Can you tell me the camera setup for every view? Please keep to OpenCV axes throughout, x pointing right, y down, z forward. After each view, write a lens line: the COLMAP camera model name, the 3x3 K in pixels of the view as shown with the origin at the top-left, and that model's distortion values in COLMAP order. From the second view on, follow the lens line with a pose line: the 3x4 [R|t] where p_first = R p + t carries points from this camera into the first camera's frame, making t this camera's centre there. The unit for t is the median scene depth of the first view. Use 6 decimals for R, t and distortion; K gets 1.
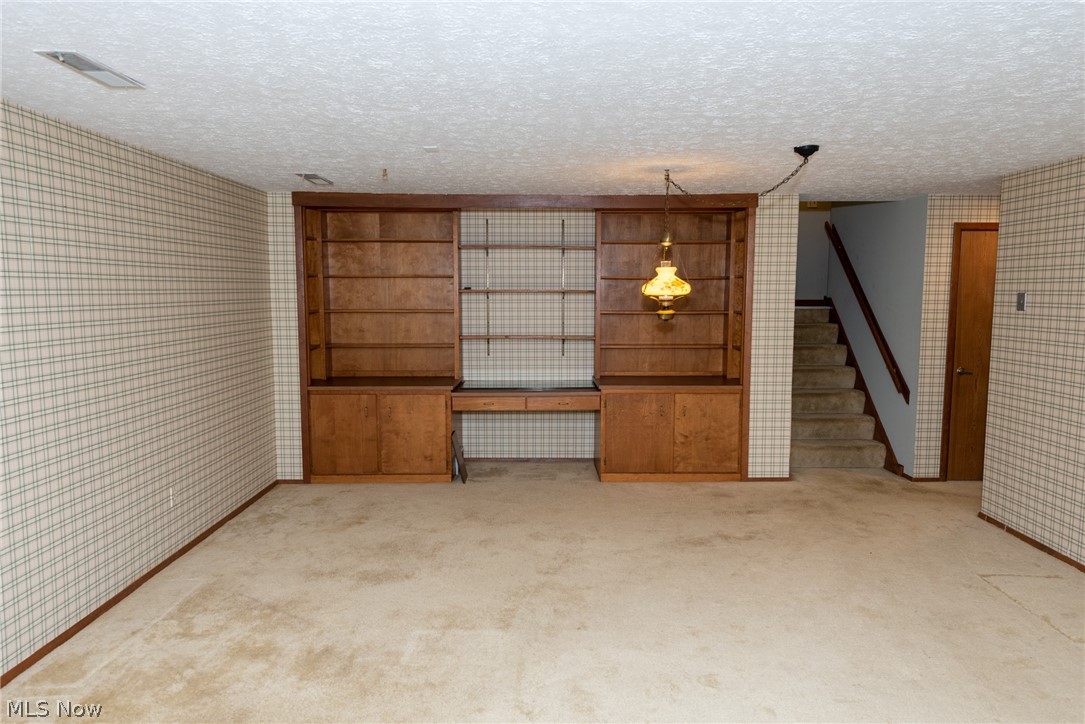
lens RADIAL K [[717.4, 0, 543.2], [0, 717.4, 360.0], [0, 0, 1]] dist [0.010515, -0.000045]
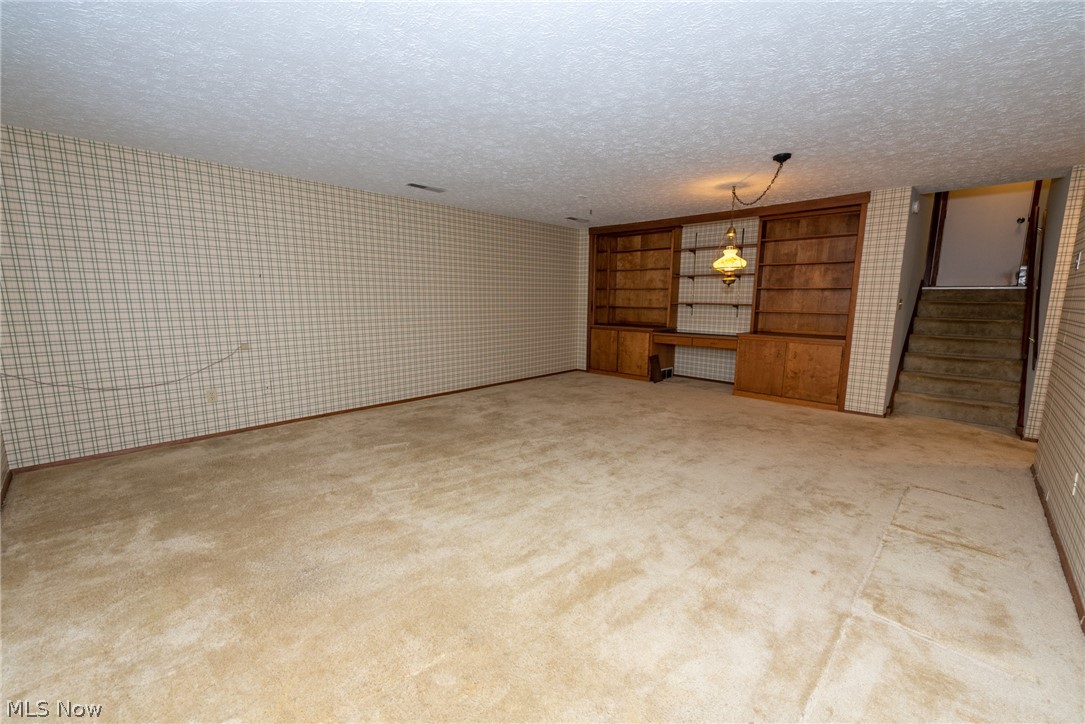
lens RADIAL K [[434.6, 0, 541.2], [0, 434.6, 363.6], [0, 0, 1]] dist [-0.001690, -0.000425]
pose [[0.708700, 0.112341, -0.696508, 0.438336], [-0.076462, 0.993656, 0.082468, 0.054901], [0.701354, -0.005189, 0.712794, 0.024907]]
